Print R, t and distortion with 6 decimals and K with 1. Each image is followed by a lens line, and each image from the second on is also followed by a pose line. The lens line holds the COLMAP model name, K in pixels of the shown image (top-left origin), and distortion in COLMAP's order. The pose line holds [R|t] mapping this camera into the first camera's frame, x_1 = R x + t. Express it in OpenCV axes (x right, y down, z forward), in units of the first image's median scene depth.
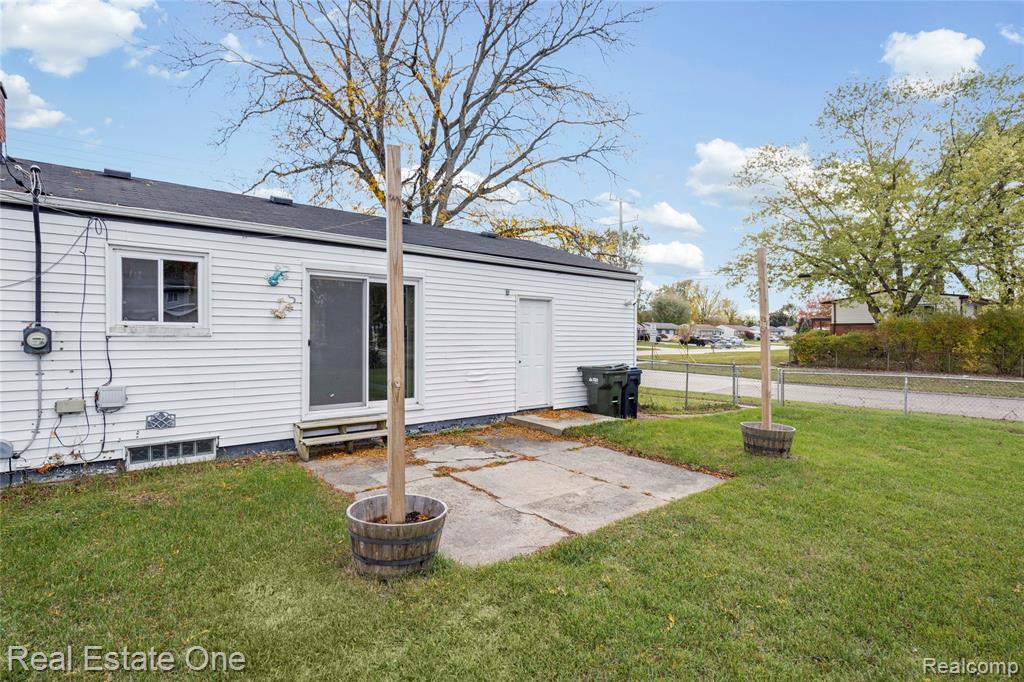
lens RADIAL K [[503.0, 0, 503.7], [0, 503.0, 335.4], [0, 0, 1]] dist [-0.001926, -0.000879]
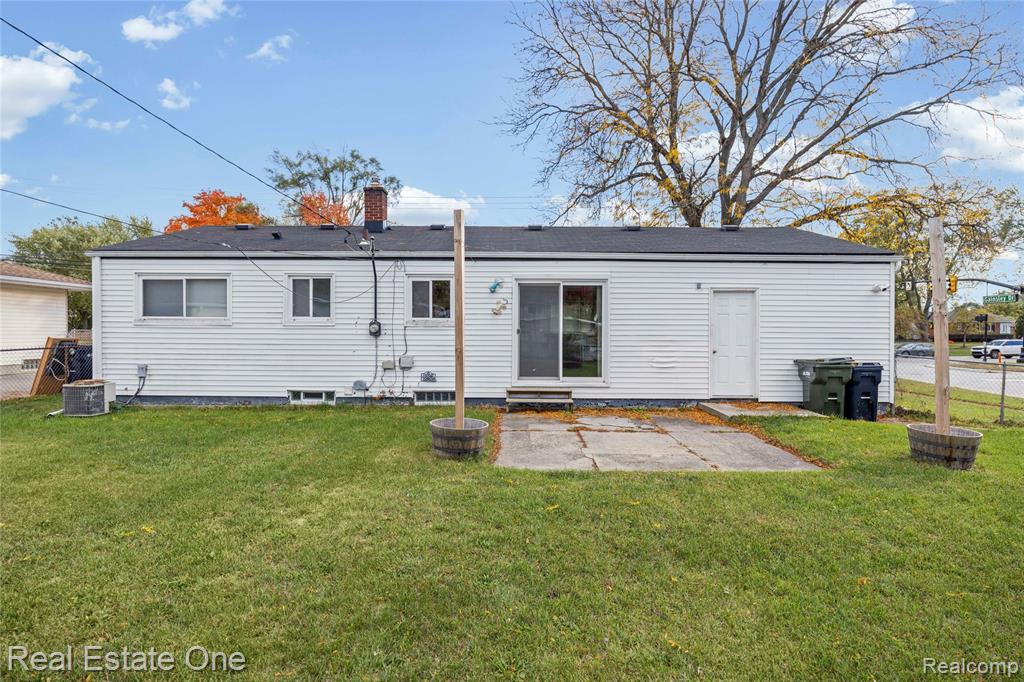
lens RADIAL K [[506.2, 0, 514.8], [0, 506.2, 325.5], [0, 0, 1]] dist [0.002138, -0.000298]
pose [[0.774363, -0.009761, -0.632667, 0.358384], [-0.001071, 0.999859, -0.016737, 0.015557], [0.632741, 0.013638, 0.774243, -0.072408]]
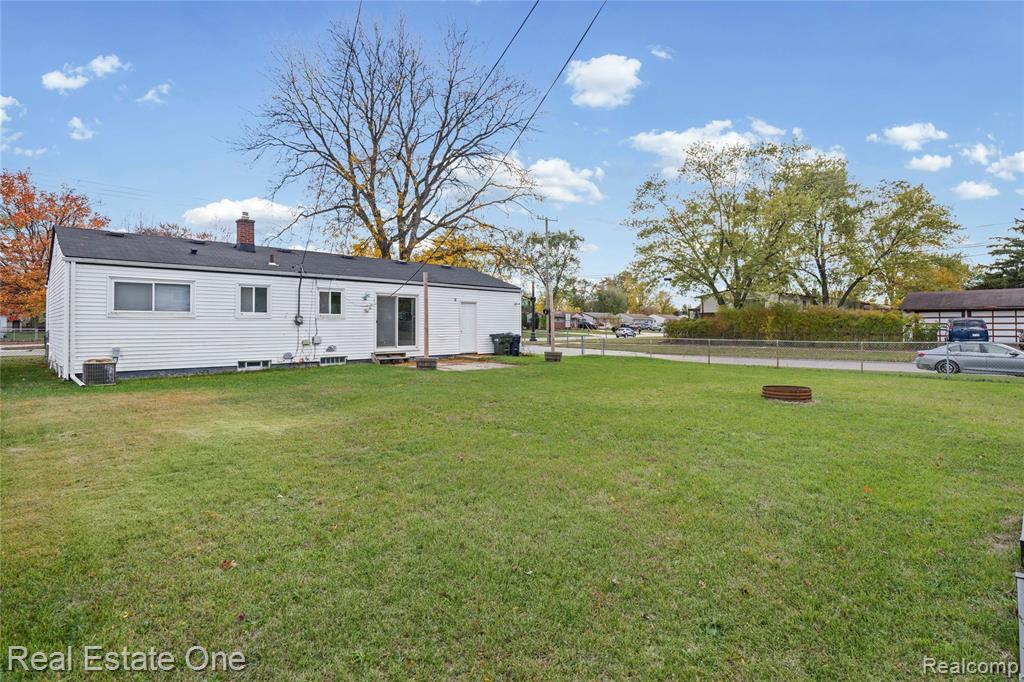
lens RADIAL K [[506.2, 0, 514.8], [0, 506.2, 325.5], [0, 0, 1]] dist [0.002138, -0.000298]
pose [[0.993941, -0.007491, 0.109659, 0.020926], [0.007607, 0.999971, -0.000639, 0.029013], [-0.109651, 0.001470, 0.993969, -1.166601]]
